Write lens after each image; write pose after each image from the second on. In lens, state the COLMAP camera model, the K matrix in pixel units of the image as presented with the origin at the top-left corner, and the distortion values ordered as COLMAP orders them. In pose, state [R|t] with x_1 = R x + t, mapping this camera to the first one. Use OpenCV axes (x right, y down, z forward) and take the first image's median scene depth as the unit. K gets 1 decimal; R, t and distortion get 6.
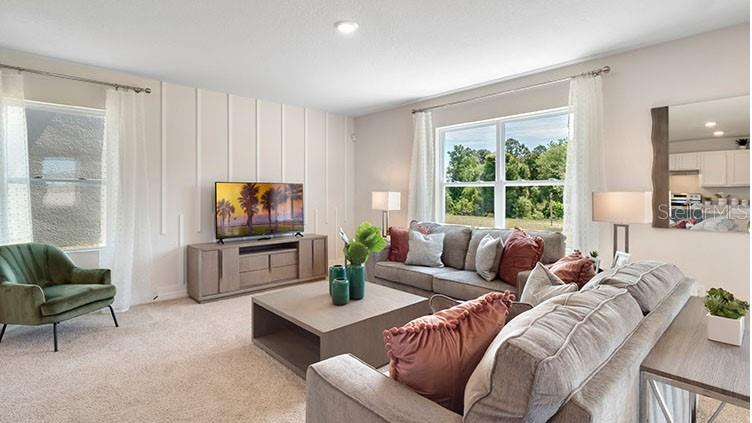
lens RADIAL K [[356.1, 0, 358.4], [0, 356.1, 193.3], [0, 0, 1]] dist [0.005127, -0.002610]
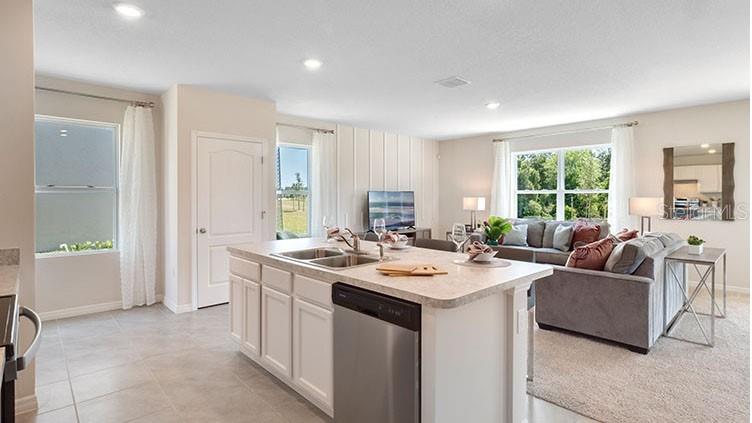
lens RADIAL K [[356.1, 0, 363.9], [0, 356.1, 200.6], [0, 0, 1]] dist [0.005127, -0.002610]
pose [[0.999994, -0.002584, 0.002292, -0.435961], [0.002562, 0.999950, 0.009616, -0.007614], [-0.002316, -0.009610, 0.999951, -0.498205]]
